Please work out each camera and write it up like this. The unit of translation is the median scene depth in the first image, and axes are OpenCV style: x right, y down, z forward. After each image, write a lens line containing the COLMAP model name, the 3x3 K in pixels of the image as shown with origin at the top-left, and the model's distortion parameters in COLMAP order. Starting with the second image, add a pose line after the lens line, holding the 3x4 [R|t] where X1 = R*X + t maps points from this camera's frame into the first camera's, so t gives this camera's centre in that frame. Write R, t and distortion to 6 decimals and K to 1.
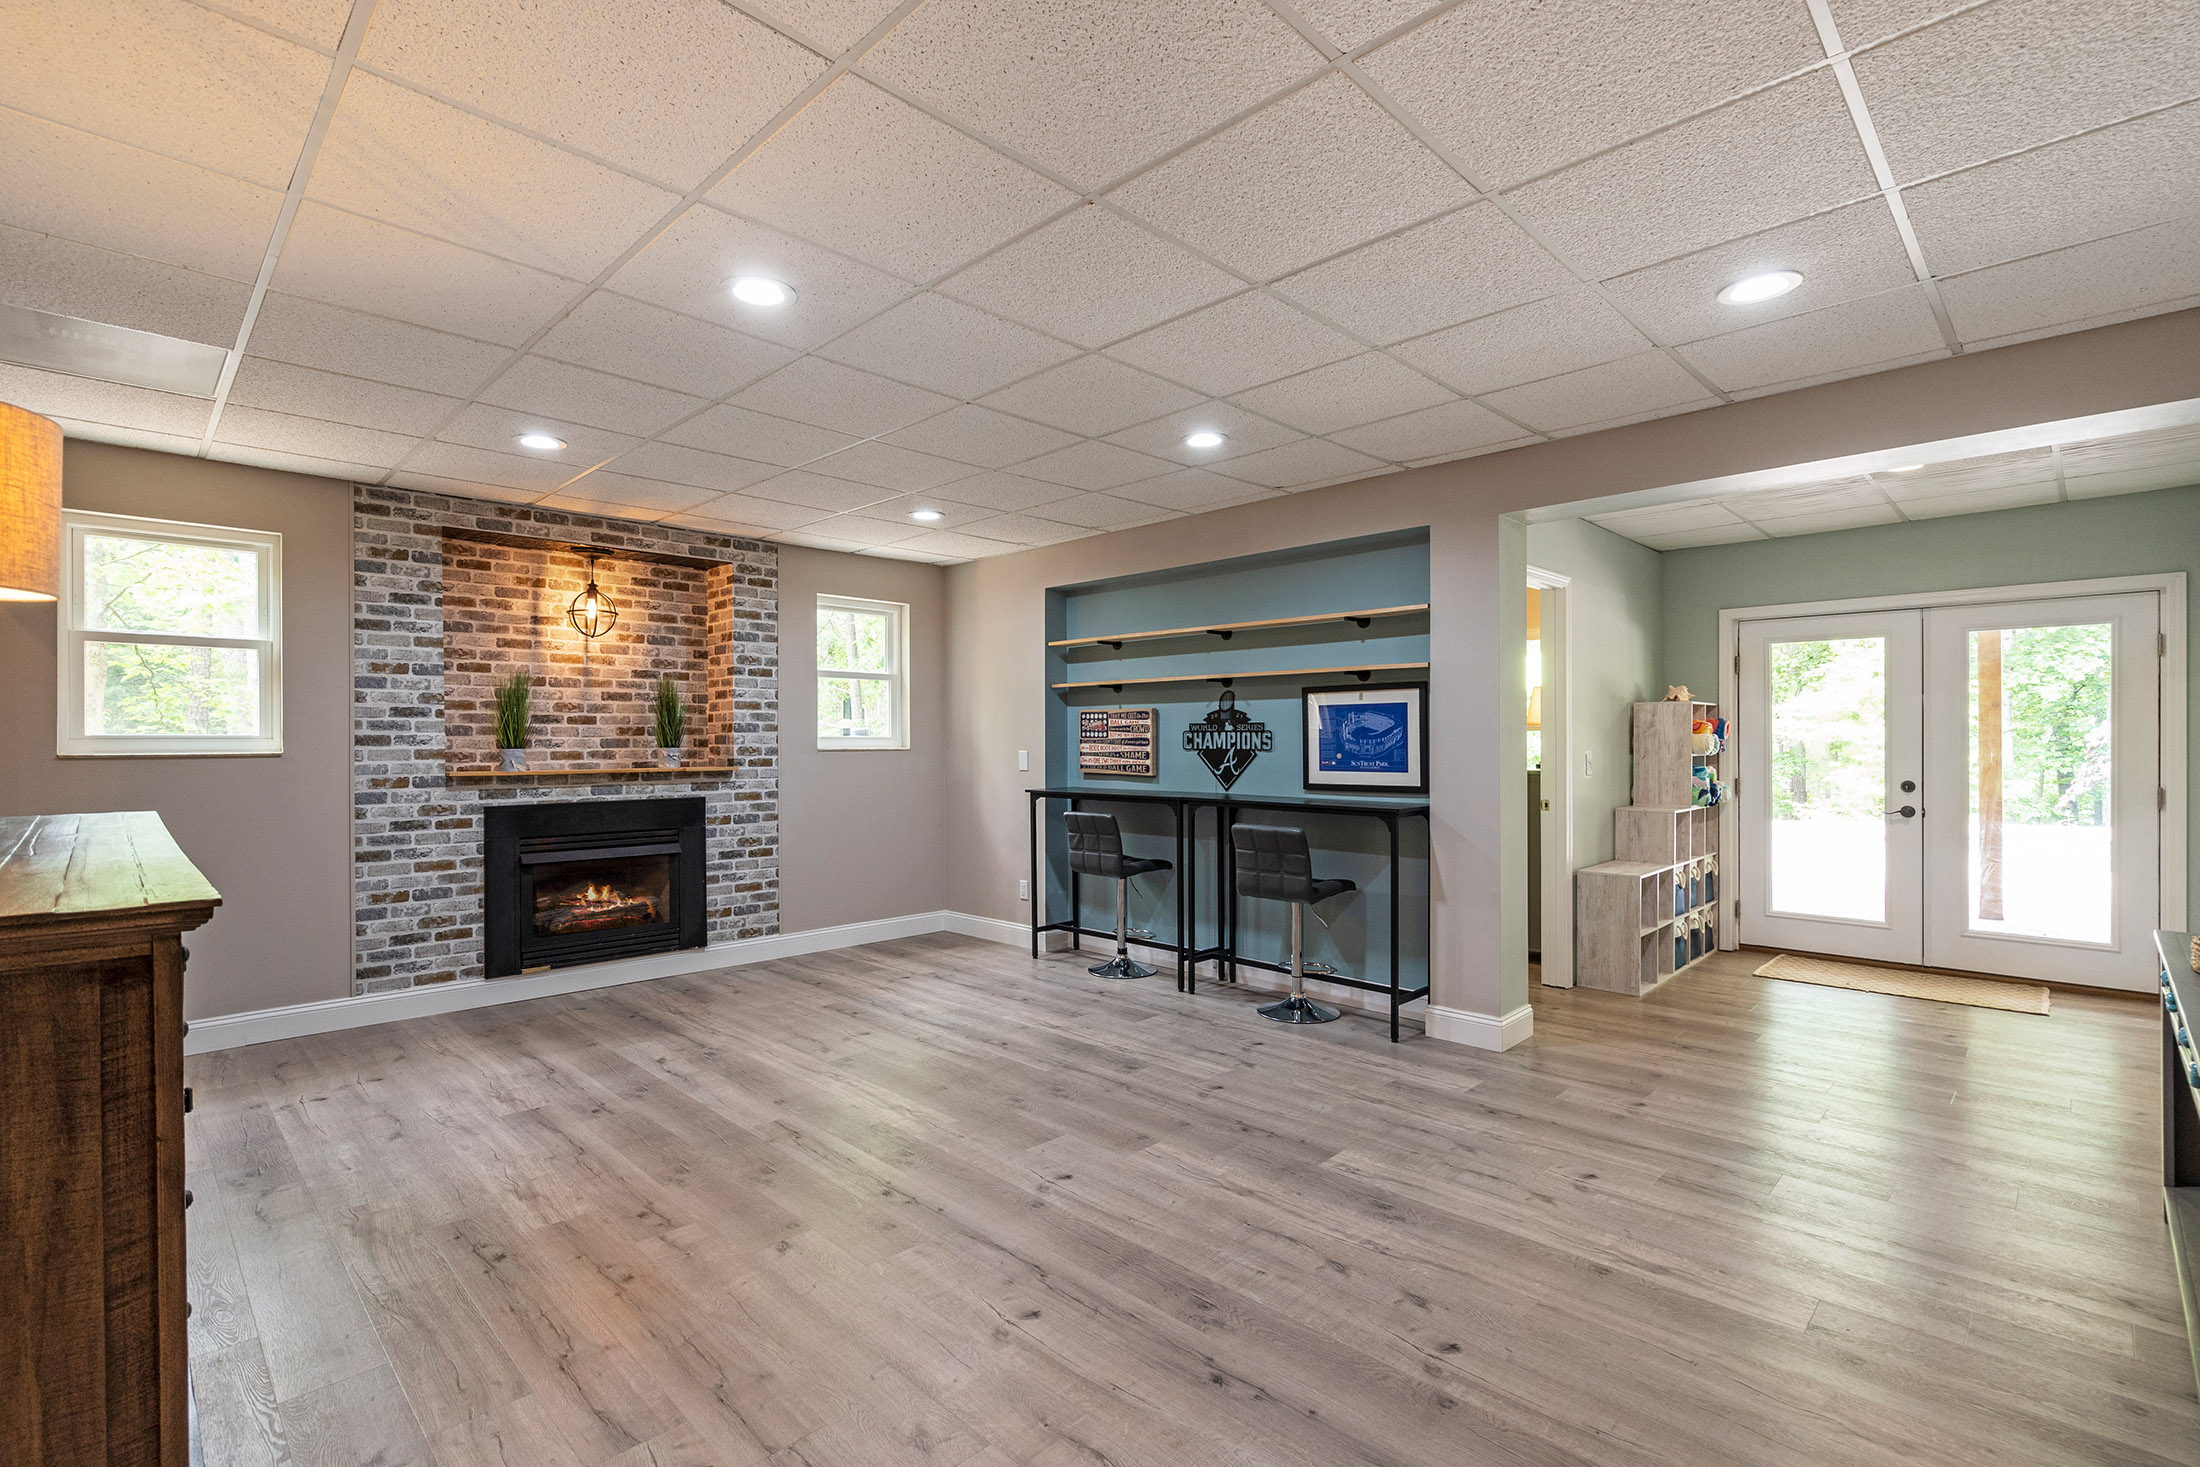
lens RADIAL K [[1022.0, 0, 1086.4], [0, 1022.0, 737.4], [0, 0, 1]] dist [-0.008064, 0.001637]
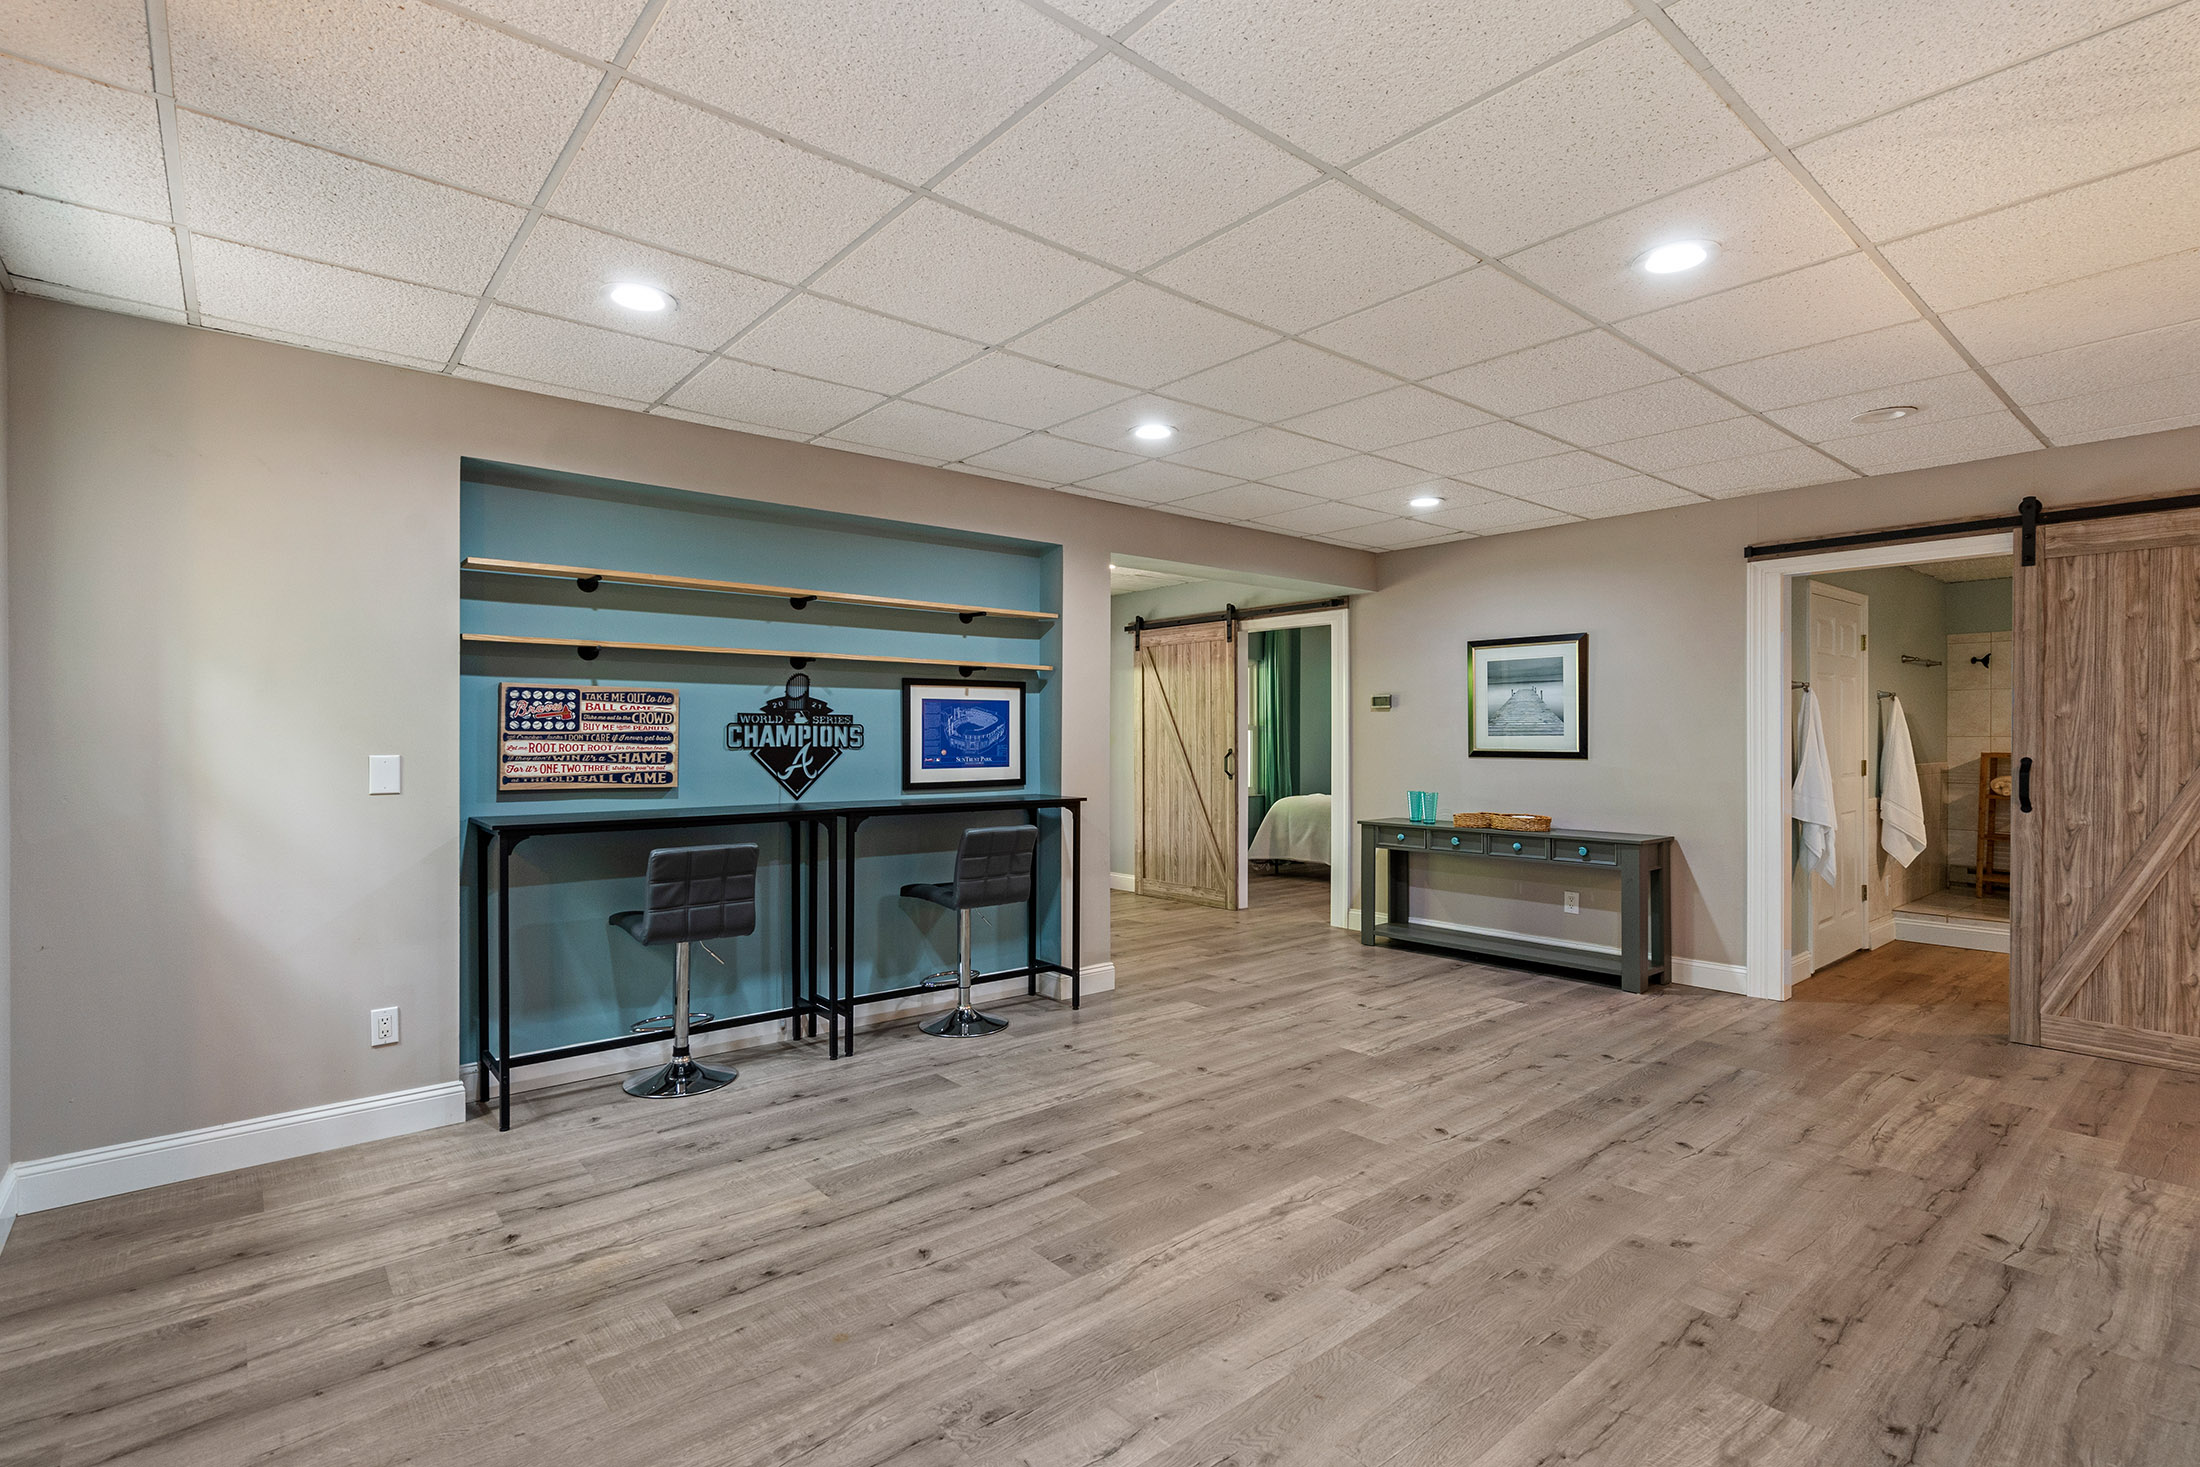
lens RADIAL K [[1022.0, 0, 1086.2], [0, 1022.0, 736.9], [0, 0, 1]] dist [-0.008064, 0.001637]
pose [[0.085055, 0.003148, 0.996371, -0.709758], [-0.001577, 0.999994, -0.003025, 0.006402], [-0.996375, -0.001314, 0.085059, 0.795339]]
